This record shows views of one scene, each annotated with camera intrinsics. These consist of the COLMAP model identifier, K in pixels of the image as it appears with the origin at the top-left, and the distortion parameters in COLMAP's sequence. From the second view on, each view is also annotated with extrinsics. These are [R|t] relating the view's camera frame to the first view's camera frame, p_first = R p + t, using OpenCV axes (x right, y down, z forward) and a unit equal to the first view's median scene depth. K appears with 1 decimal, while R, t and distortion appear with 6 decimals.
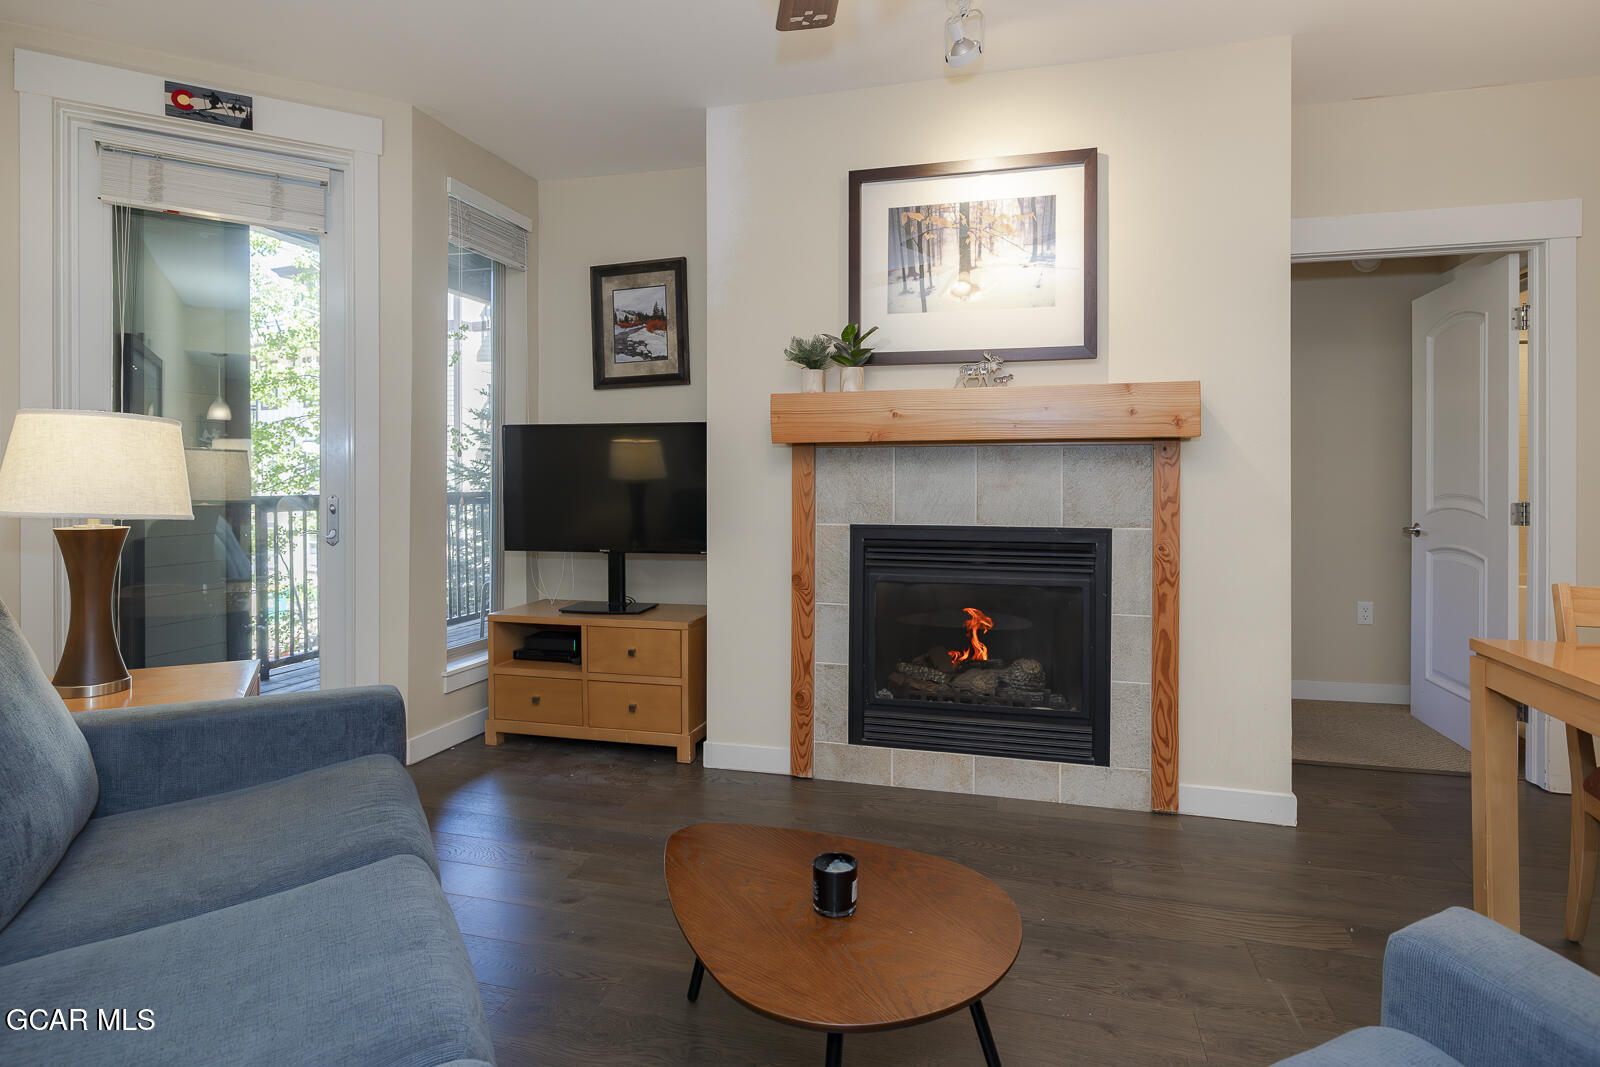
lens RADIAL K [[829.6, 0, 845.1], [0, 829.6, 483.7], [0, 0, 1]] dist [0.001468, 0.000366]
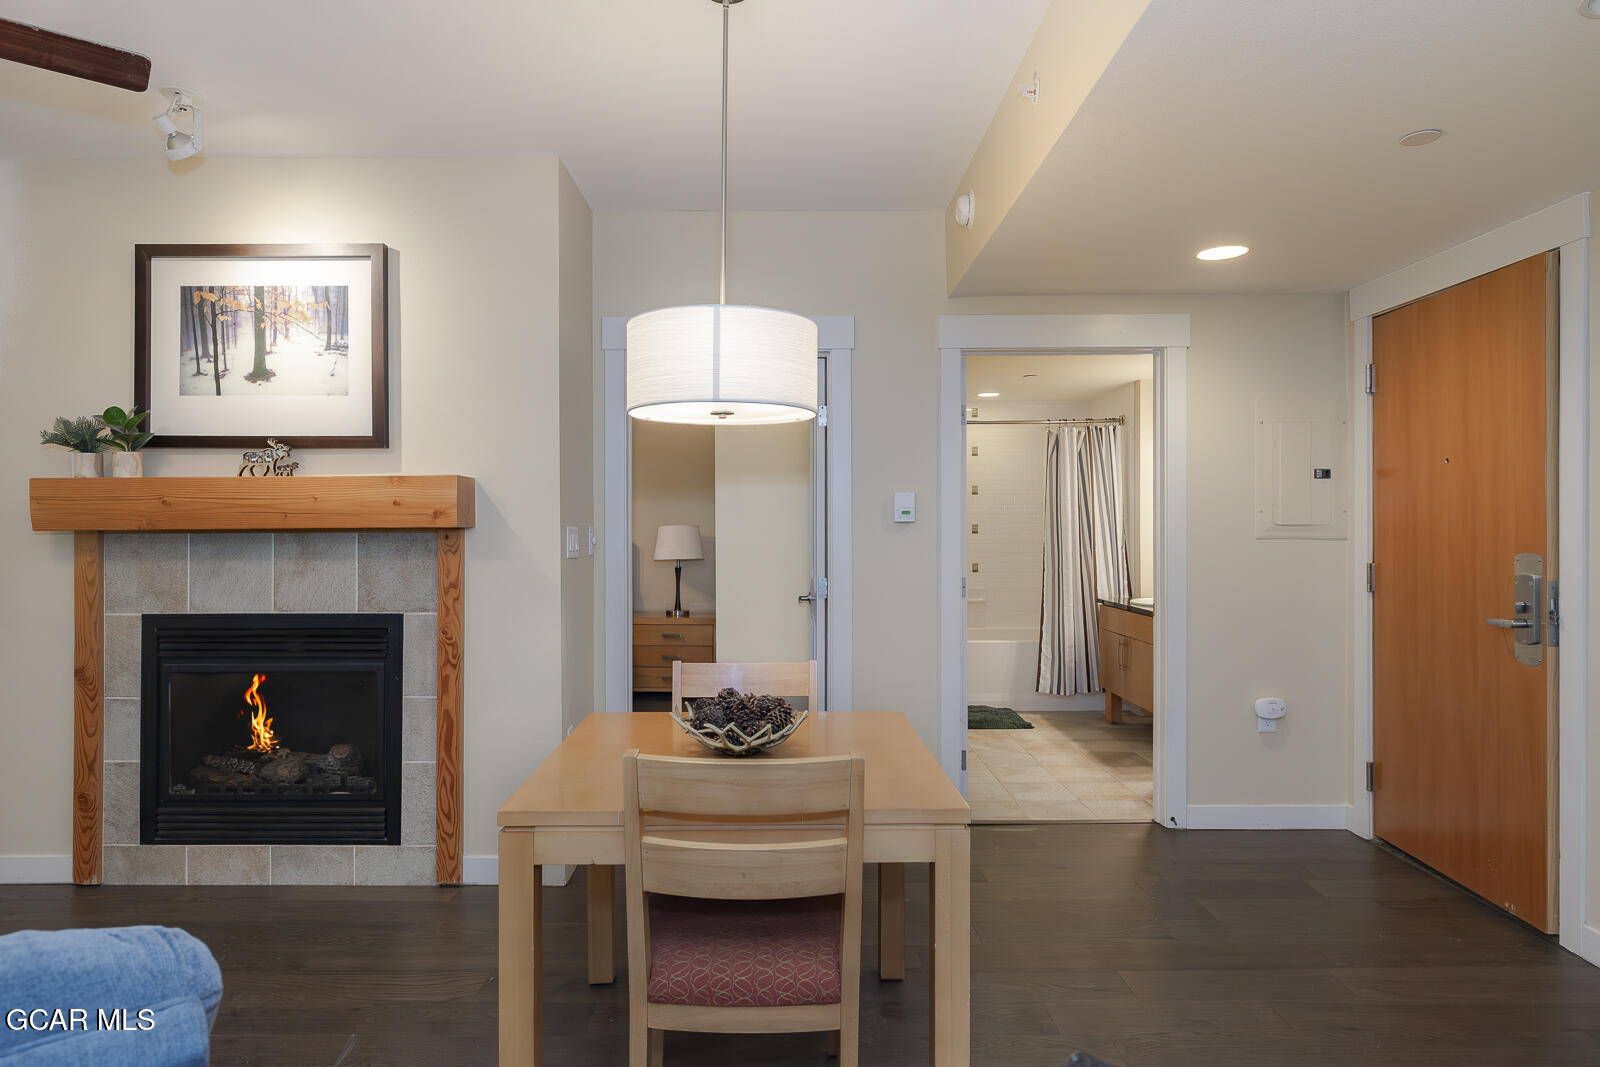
lens RADIAL K [[900.4, 0, 800.0], [0, 900.4, 534.9], [0, 0, 1]] dist [0.002713, -0.000973]
pose [[0.969846, -0.004459, 0.243677, 0.506568], [0.005103, 0.999985, -0.002011, -0.037483], [-0.243664, 0.003194, 0.969854, -0.197205]]
